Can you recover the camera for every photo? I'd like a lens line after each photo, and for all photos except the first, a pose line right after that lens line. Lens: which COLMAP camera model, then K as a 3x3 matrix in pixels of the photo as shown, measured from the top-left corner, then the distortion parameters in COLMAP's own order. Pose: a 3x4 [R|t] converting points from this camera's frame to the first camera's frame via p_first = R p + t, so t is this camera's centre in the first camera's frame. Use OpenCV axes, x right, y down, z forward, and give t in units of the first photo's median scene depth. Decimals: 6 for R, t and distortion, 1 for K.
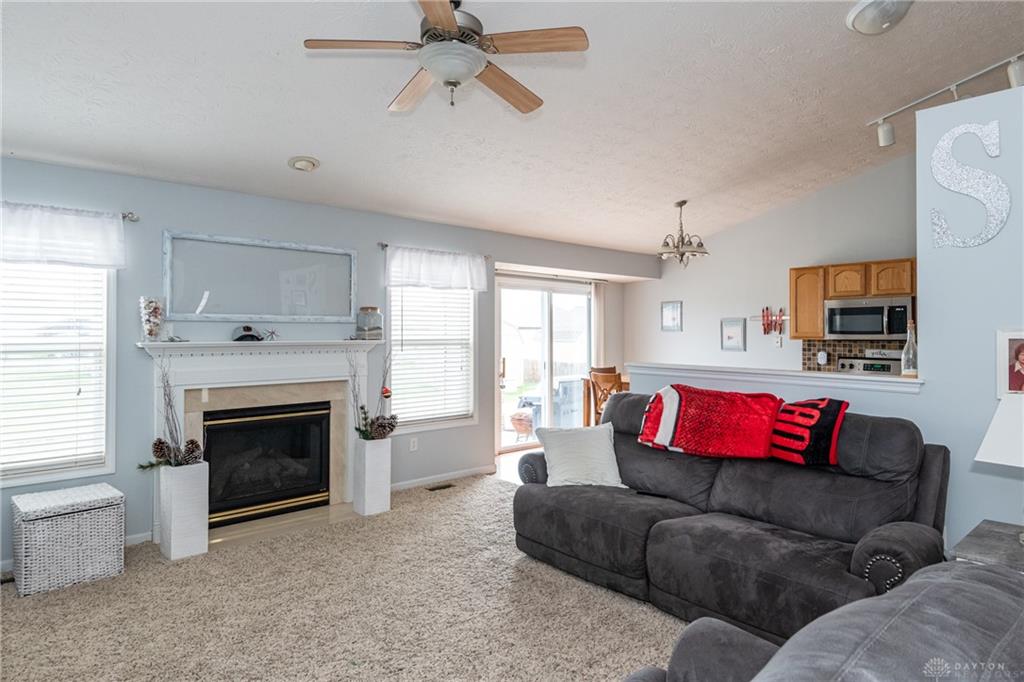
lens RADIAL K [[571.3, 0, 524.5], [0, 571.3, 329.0], [0, 0, 1]] dist [0.042321, -0.026643]
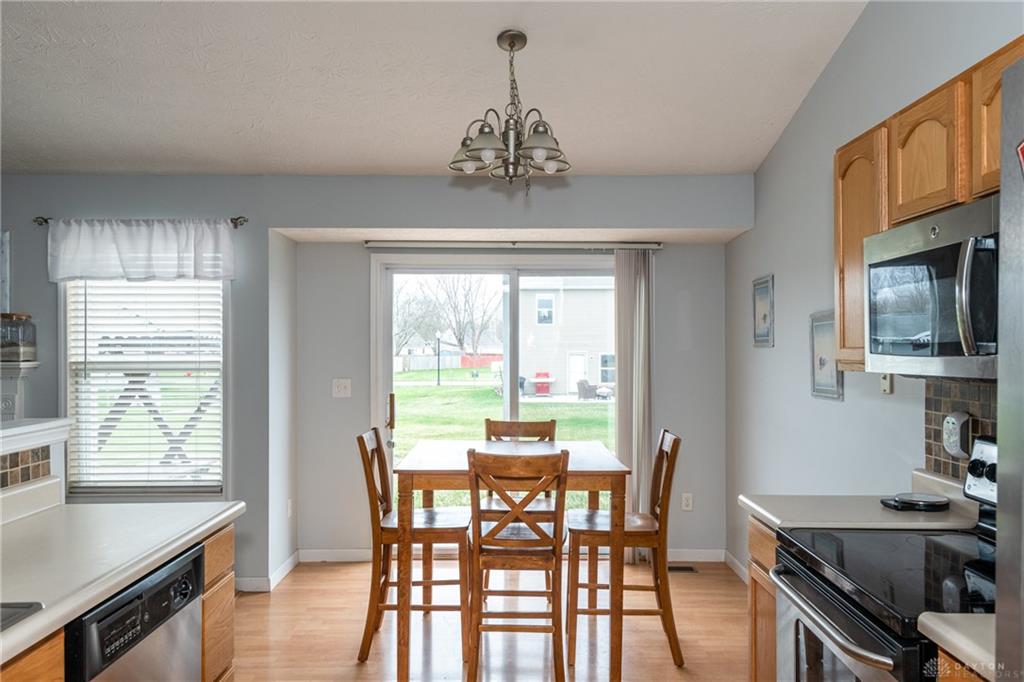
lens RADIAL K [[715.7, 0, 492.2], [0, 715.7, 354.6], [0, 0, 1]] dist [0.024950, -0.002800]
pose [[0.741958, 0.002274, -0.670442, 0.764427], [0.006358, 0.999925, 0.010428, 0.005819], [0.670416, -0.012000, 0.741888, 0.780134]]
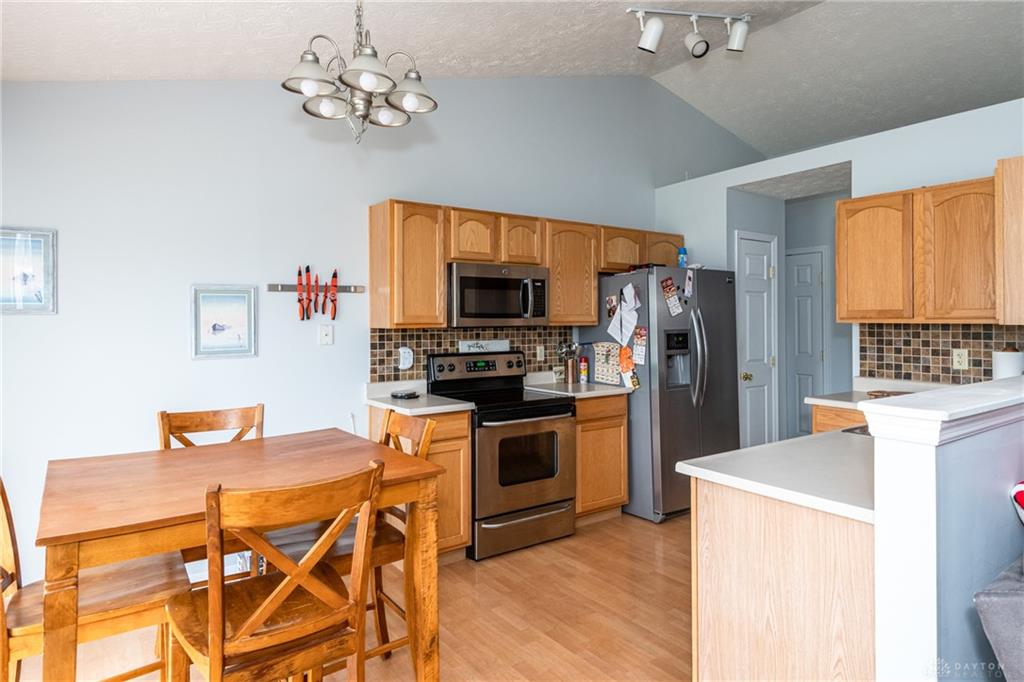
lens RADIAL K [[605.5, 0, 512.9], [0, 605.5, 320.9], [0, 0, 1]] dist [0.030200, -0.002121]
pose [[0.096237, -0.000388, 0.995358, -0.142765], [0.001848, 0.999998, 0.000211, 0.015027], [-0.995357, 0.001819, 0.096238, 1.113618]]
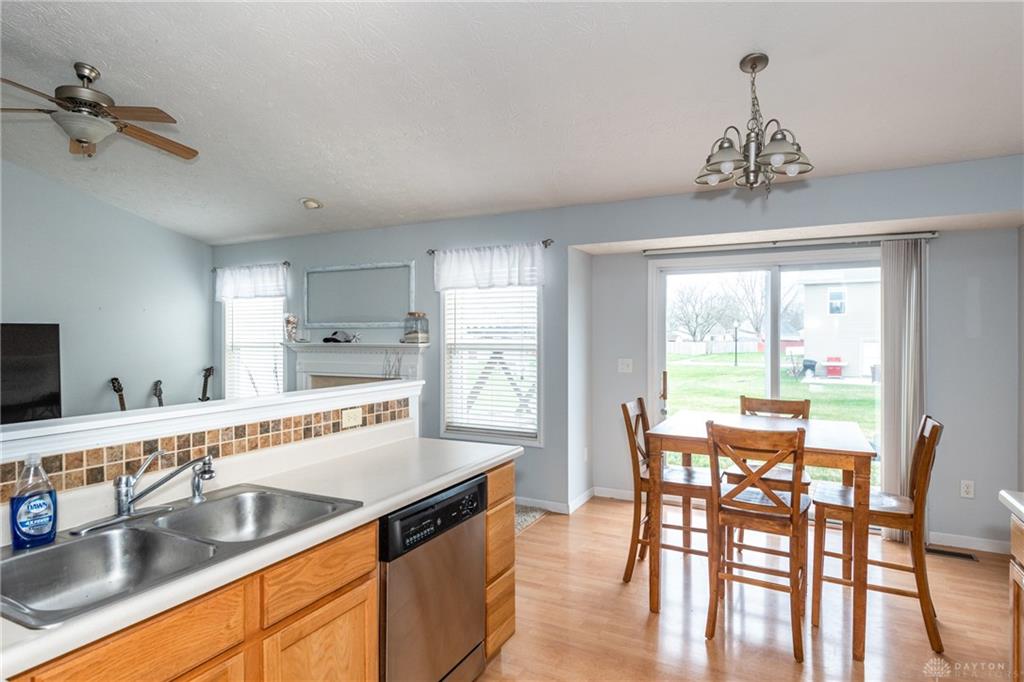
lens RADIAL K [[541.8, 0, 512.0], [0, 541.8, 341.0], [0, 0, 1]] dist [0.023093, -0.014608]
pose [[0.360549, 0.007136, -0.932713, 0.775531], [0.004644, 0.999945, 0.009445, 0.007064], [0.932729, -0.007737, 0.360496, 0.842227]]
